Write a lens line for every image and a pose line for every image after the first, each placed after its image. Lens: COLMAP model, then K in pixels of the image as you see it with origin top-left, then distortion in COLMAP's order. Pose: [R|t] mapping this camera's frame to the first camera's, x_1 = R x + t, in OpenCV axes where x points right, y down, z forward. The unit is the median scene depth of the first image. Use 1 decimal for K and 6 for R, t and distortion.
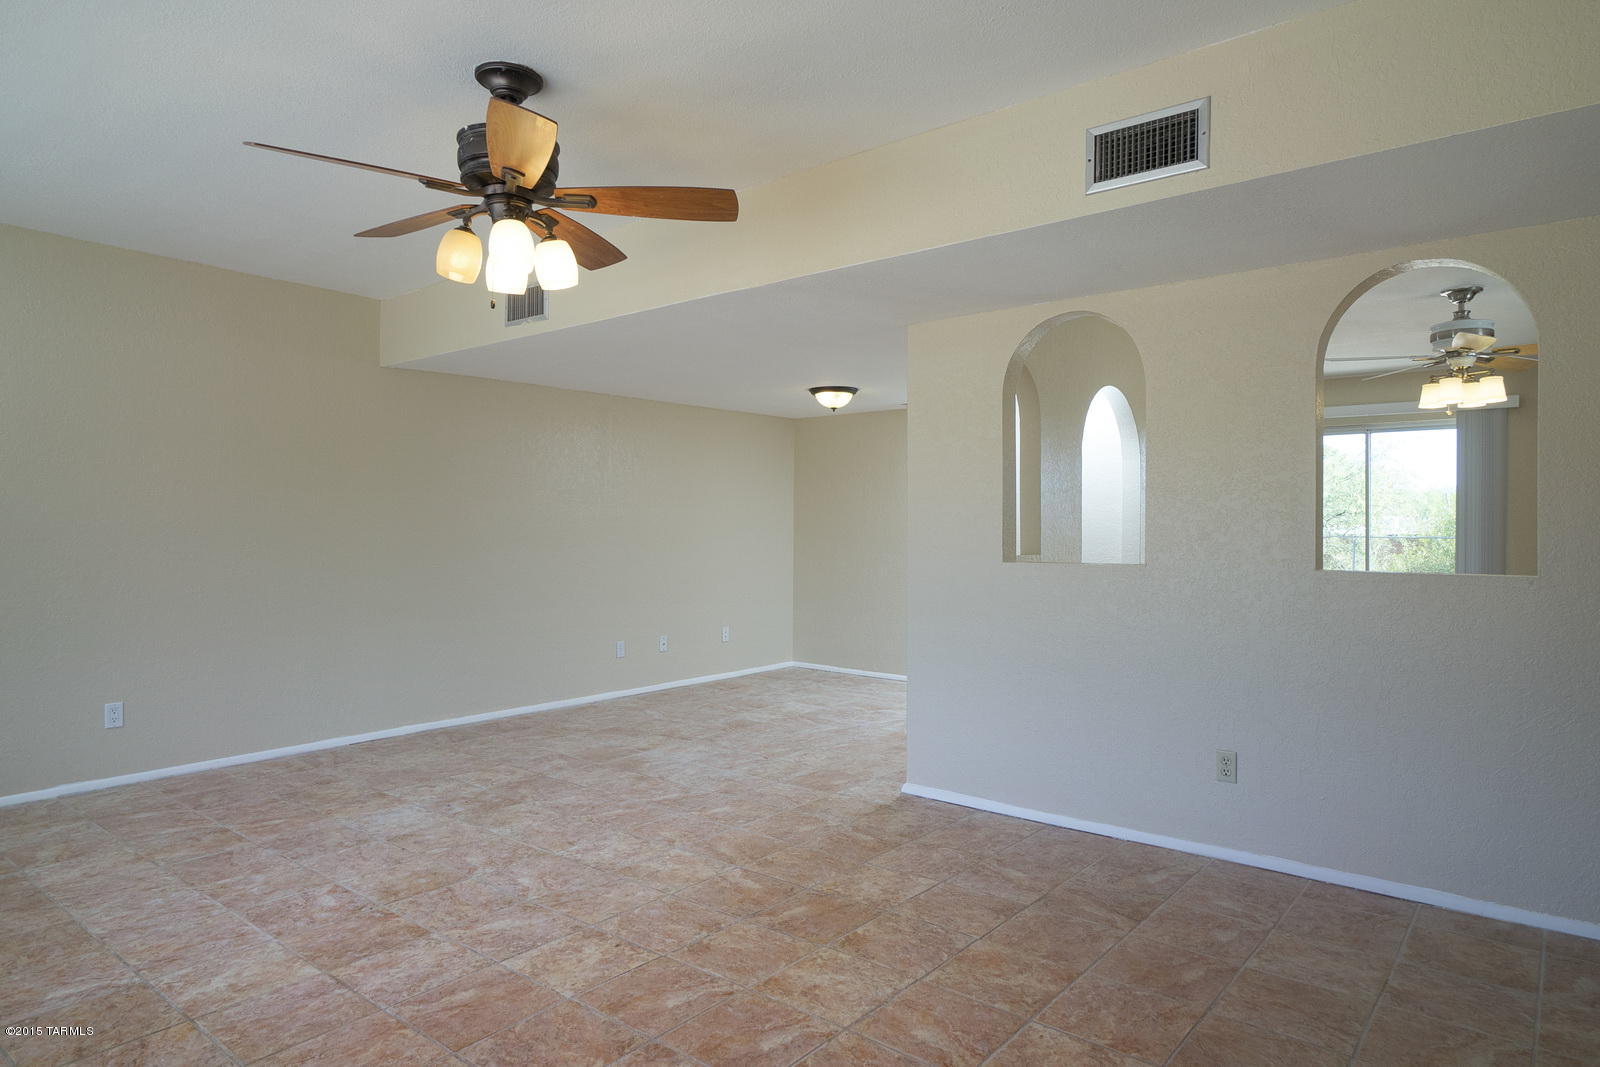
lens RADIAL K [[912.4, 0, 775.2], [0, 912.4, 529.7], [0, 0, 1]] dist [-0.002865, 0.001520]
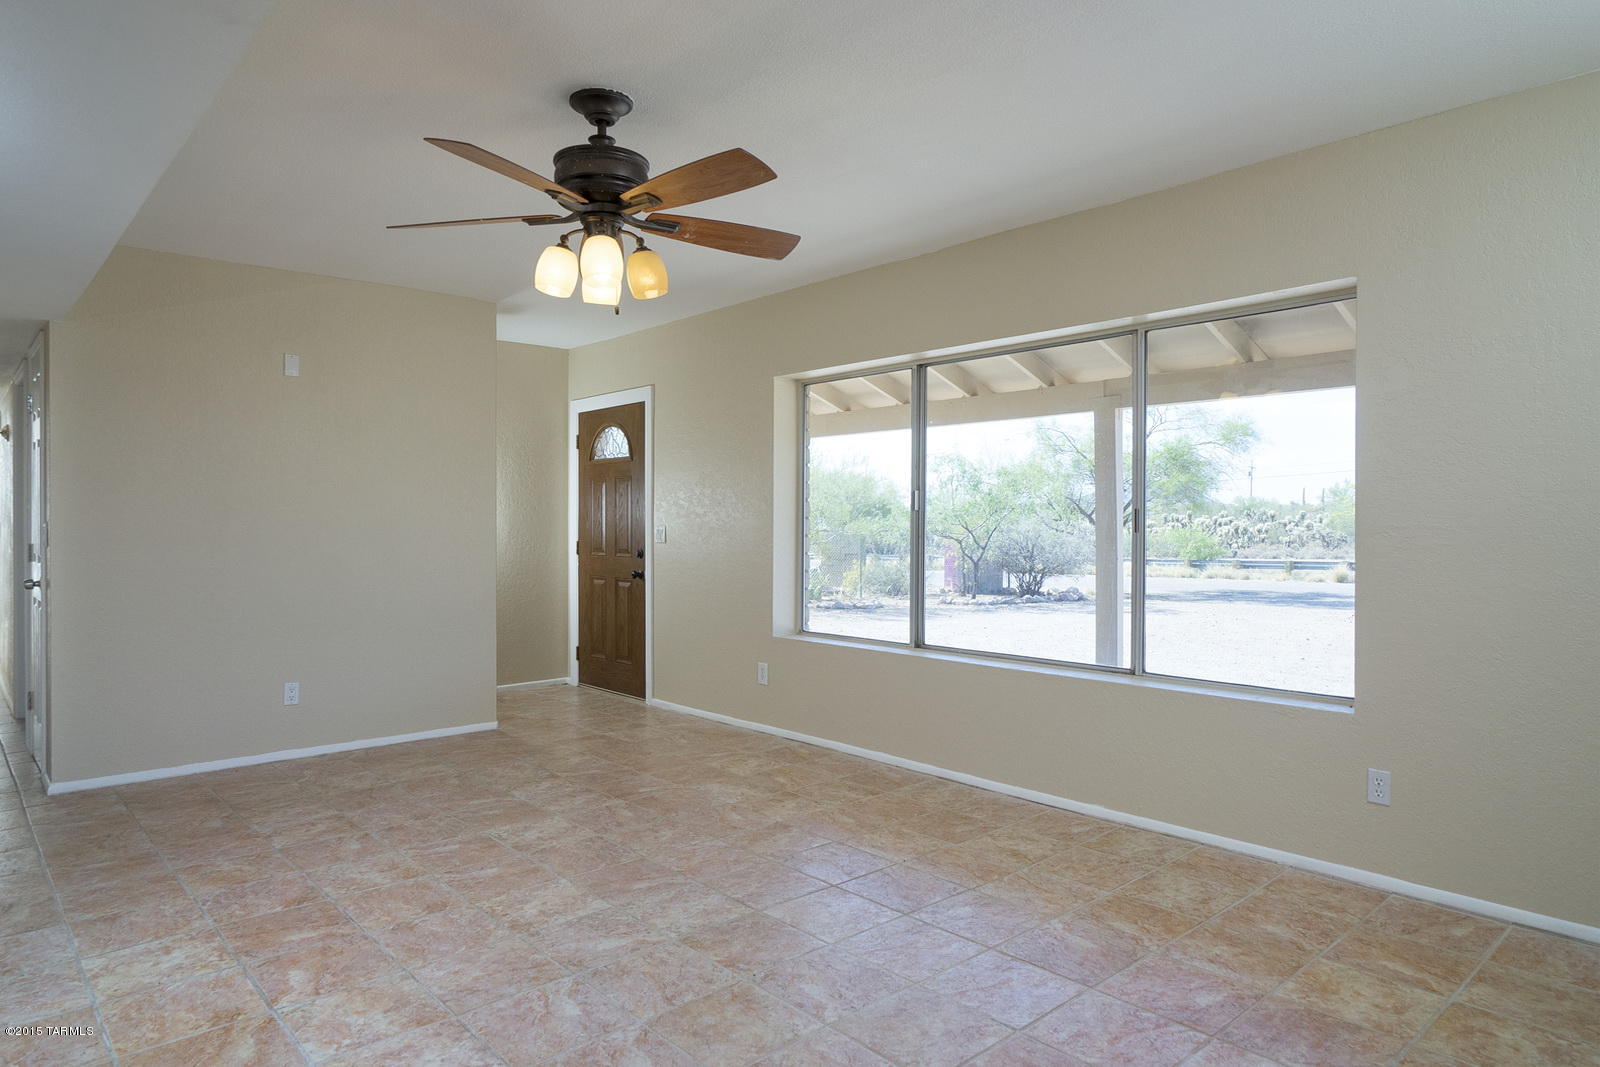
lens RADIAL K [[973.0, 0, 800.0], [0, 973.0, 533.5], [0, 0, 1]] dist [-0.005547, 0.000758]
pose [[-0.991124, -0.005476, 0.132828, -0.594625], [-0.003603, 0.999891, 0.014337, -0.007957], [-0.132892, 0.013731, -0.991035, 1.857696]]
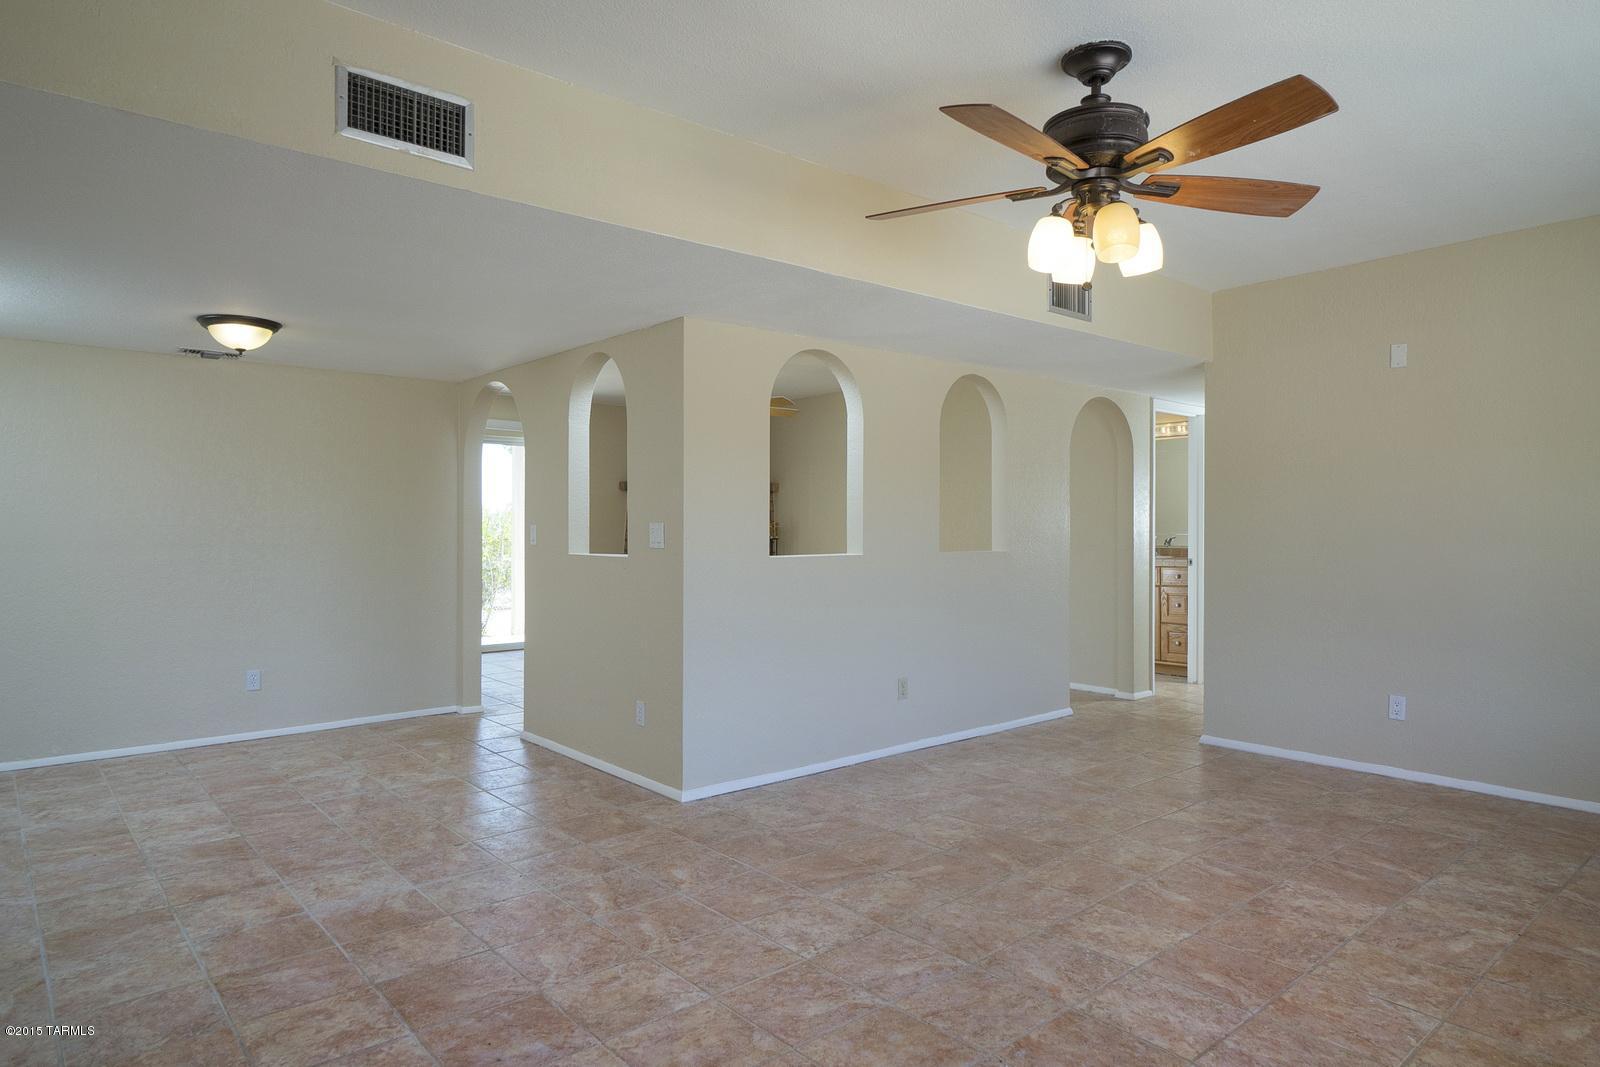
lens RADIAL K [[973.0, 0, 800.0], [0, 973.0, 533.5], [0, 0, 1]] dist [-0.005547, 0.000758]
pose [[0.169684, -0.009089, 0.985457, -1.191152], [0.002553, 0.999958, 0.008783, -0.000756], [-0.985495, 0.001025, 0.169700, 1.010808]]
